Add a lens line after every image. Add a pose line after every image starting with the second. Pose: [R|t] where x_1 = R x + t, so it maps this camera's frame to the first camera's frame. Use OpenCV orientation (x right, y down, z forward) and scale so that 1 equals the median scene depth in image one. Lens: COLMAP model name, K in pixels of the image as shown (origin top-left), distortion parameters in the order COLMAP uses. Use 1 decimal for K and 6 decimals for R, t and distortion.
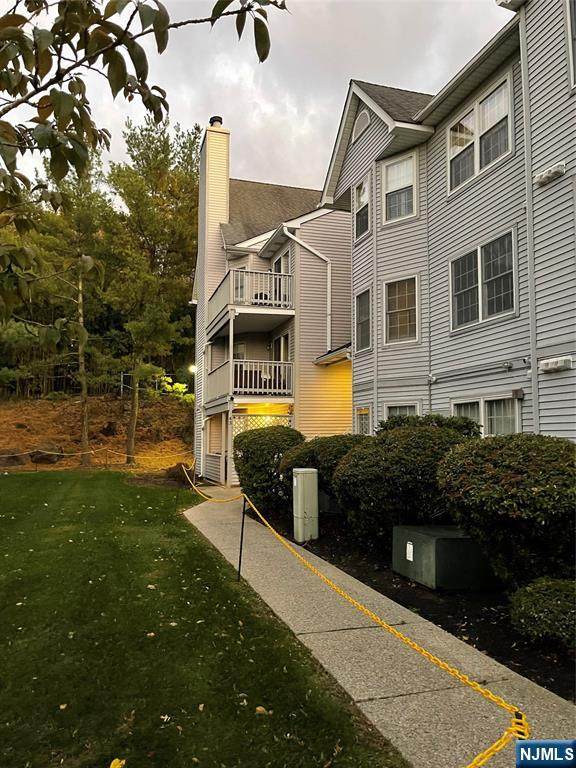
lens RADIAL K [[599.1, 0, 289.2], [0, 599.1, 386.9], [0, 0, 1]] dist [0.000445, -0.001753]
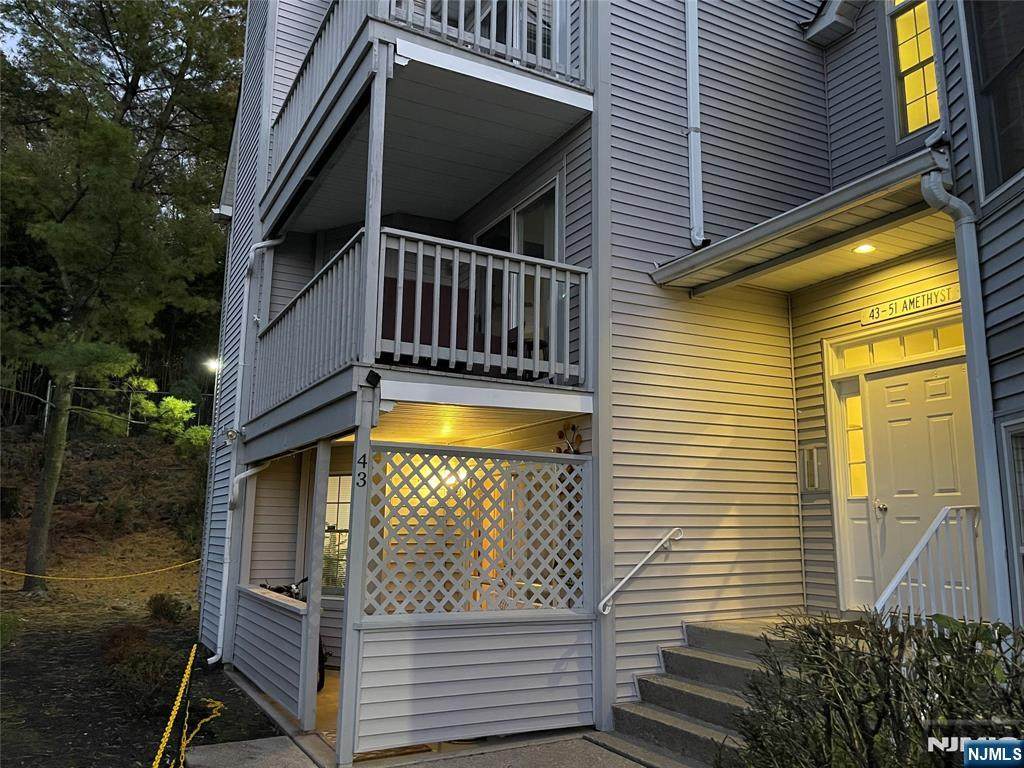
lens RADIAL K [[798.8, 0, 511.3], [0, 798.8, 375.7], [0, 0, 1]] dist [0.000445, -0.001753]
pose [[0.979797, 0.046533, 0.194508, -0.062405], [-0.027219, 0.994533, -0.100815, 0.029506], [-0.198135, 0.093484, 0.975706, 0.405945]]
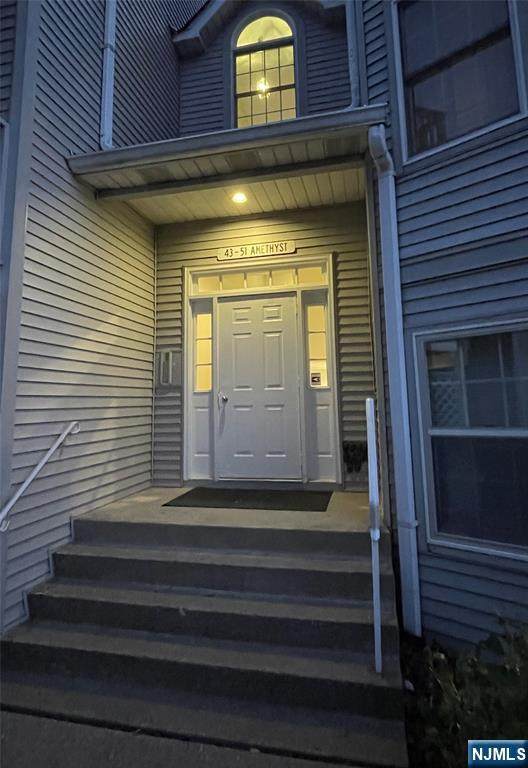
lens RADIAL K [[453.9, 0, 255.6], [0, 453.9, 341.7], [0, 0, 1]] dist [0.001582, -0.005170]
pose [[0.505911, 0.112346, 0.855238, -0.054666], [-0.054341, 0.993664, -0.098385, 0.035967], [-0.860872, 0.003299, 0.508810, 0.514694]]
